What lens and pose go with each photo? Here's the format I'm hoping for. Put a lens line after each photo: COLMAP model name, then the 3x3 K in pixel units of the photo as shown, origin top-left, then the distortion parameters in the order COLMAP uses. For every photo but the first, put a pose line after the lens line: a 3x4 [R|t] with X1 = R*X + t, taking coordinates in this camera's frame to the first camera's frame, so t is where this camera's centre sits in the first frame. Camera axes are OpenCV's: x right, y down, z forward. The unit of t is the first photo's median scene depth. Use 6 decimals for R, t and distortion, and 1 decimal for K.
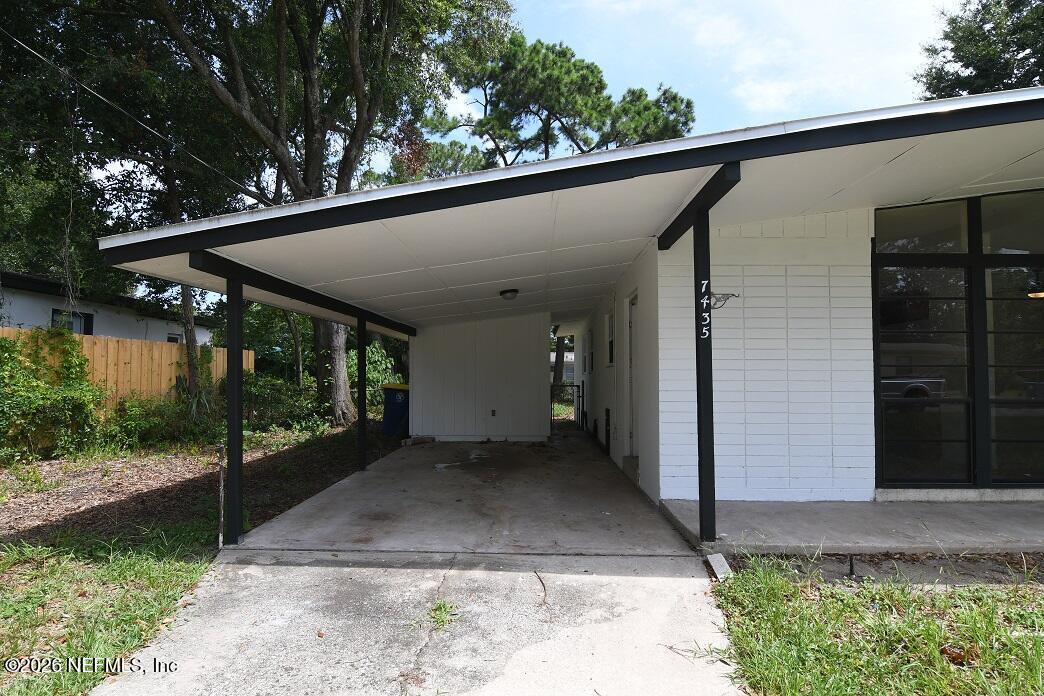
lens RADIAL K [[528.0, 0, 512.7], [0, 528.0, 359.3], [0, 0, 1]] dist [-0.010441, -0.005590]
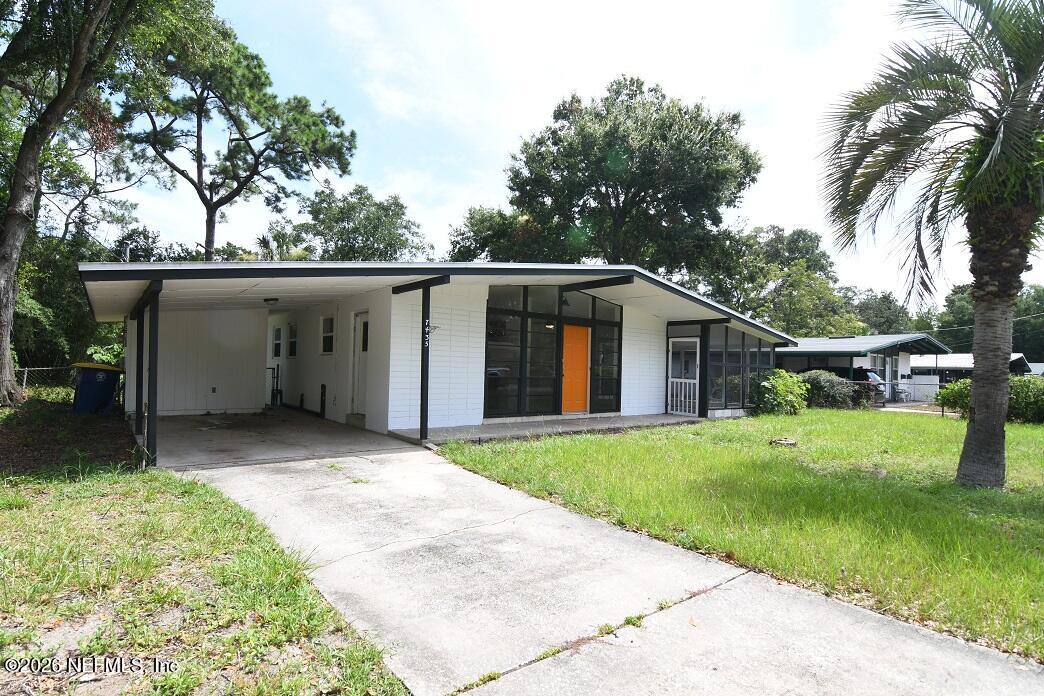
lens RADIAL K [[528.0, 0, 522.3], [0, 528.0, 362.4], [0, 0, 1]] dist [-0.010441, -0.005590]
pose [[0.754472, 0.023397, 0.655915, -0.238556], [-0.045522, 0.998823, 0.016733, -0.009321], [-0.654752, -0.042483, 0.754649, -0.282140]]
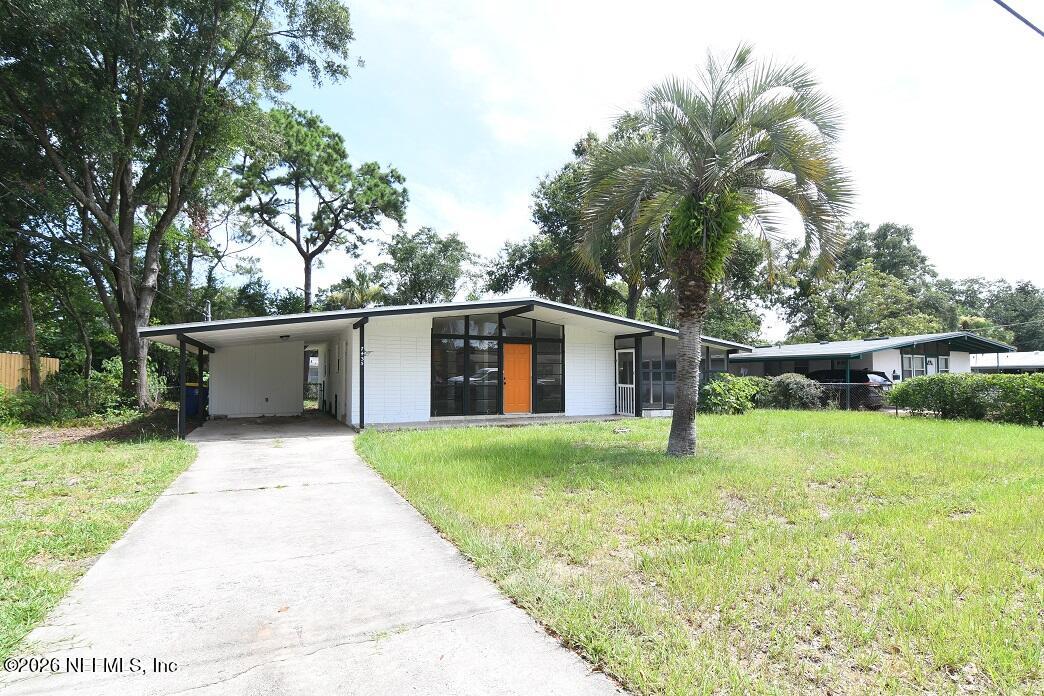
lens RADIAL K [[528.0, 0, 520.4], [0, 528.0, 360.8], [0, 0, 1]] dist [-0.010441, -0.005590]
pose [[0.885911, 0.013134, 0.463670, -0.083068], [-0.012387, 0.999912, -0.004656, -0.020357], [-0.463690, -0.001619, 0.885996, -0.710865]]
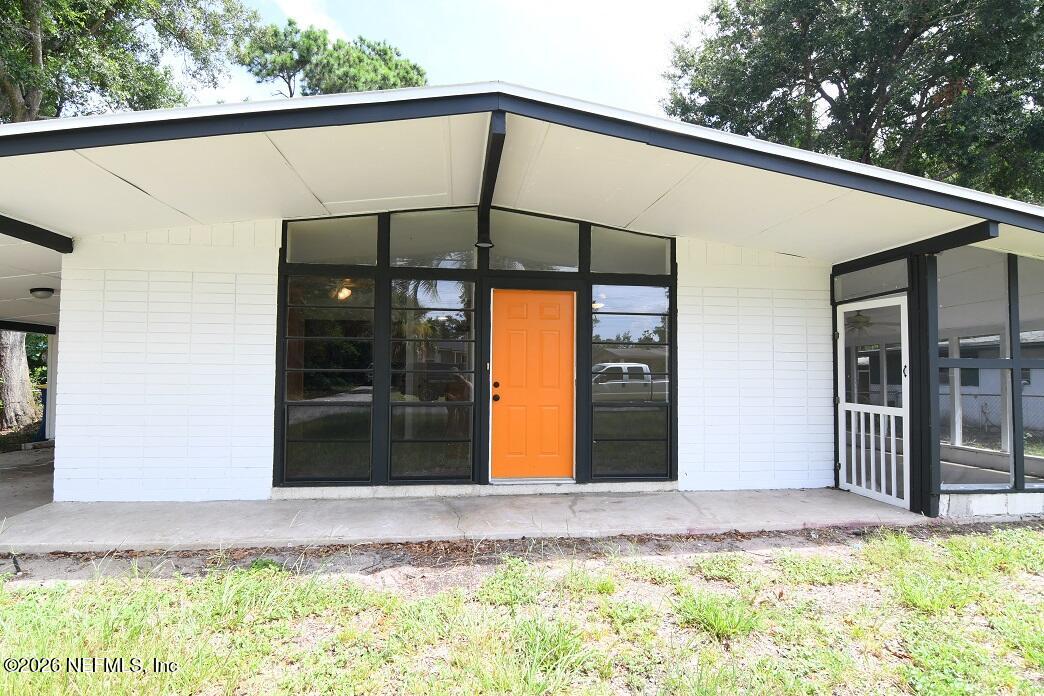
lens RADIAL K [[528.0, 0, 513.1], [0, 528.0, 360.0], [0, 0, 1]] dist [-0.010441, -0.005590]
pose [[0.989276, 0.008954, 0.145783, 0.408982], [-0.009433, 0.999952, 0.002589, -0.006343], [-0.145753, -0.003936, 0.989313, -0.045014]]
